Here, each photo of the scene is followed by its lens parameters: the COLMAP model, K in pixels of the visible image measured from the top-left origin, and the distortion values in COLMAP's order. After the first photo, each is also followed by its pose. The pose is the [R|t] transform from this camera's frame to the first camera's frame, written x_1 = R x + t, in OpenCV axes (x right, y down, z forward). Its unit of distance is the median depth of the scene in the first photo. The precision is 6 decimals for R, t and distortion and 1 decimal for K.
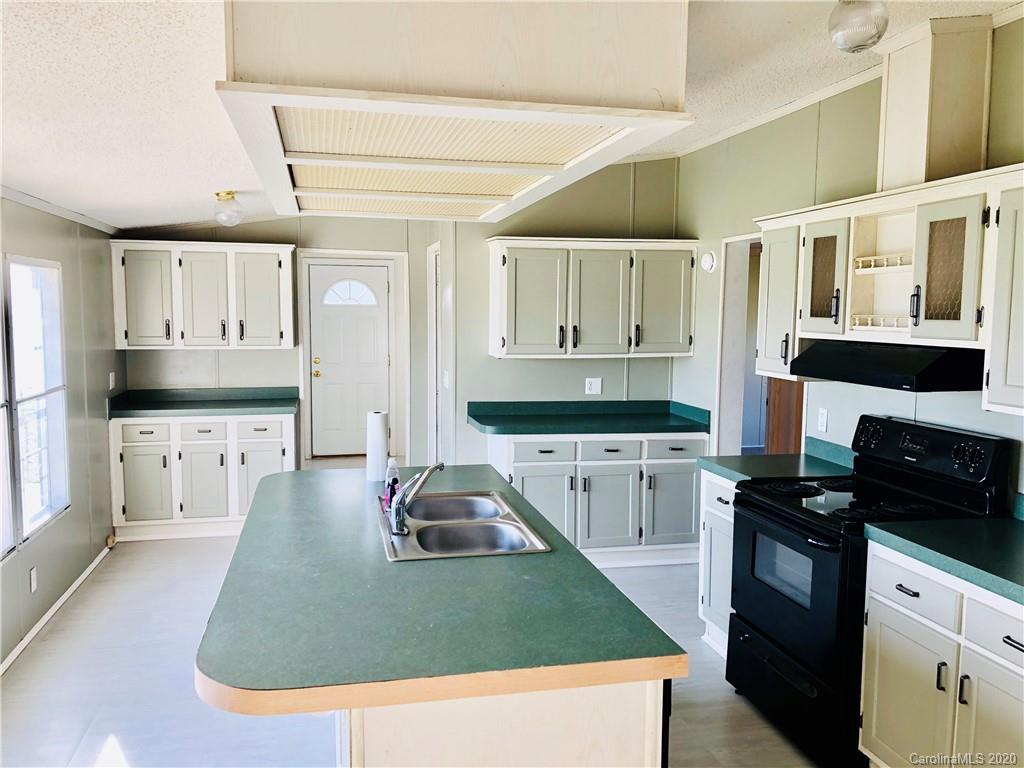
lens RADIAL K [[832.1, 0, 516.0], [0, 832.1, 387.6], [0, 0, 1]] dist [0.047934, -0.045439]
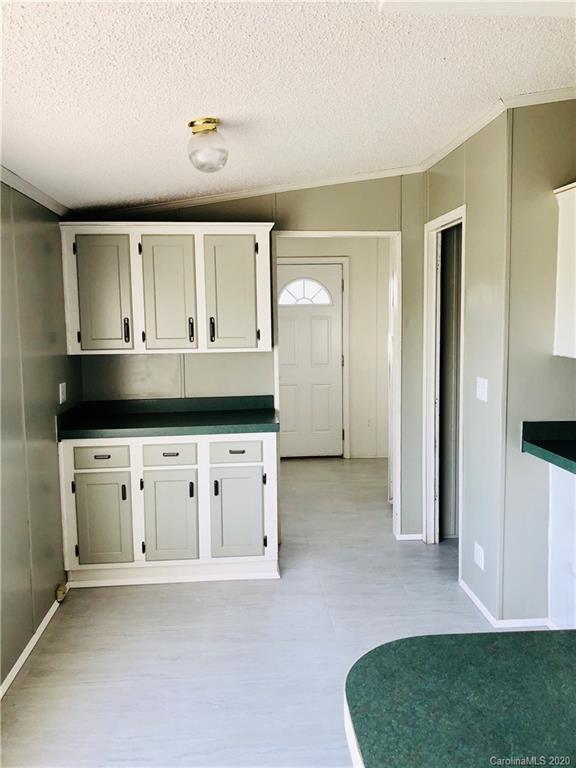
lens RADIAL K [[624.1, 0, 302.2], [0, 624.1, 378.5], [0, 0, 1]] dist [0.047934, -0.045439]
pose [[0.991661, -0.007405, -0.128663, -0.168140], [0.007992, 0.999960, 0.004049, -0.022878], [0.128628, -0.005043, 0.991680, 0.417769]]
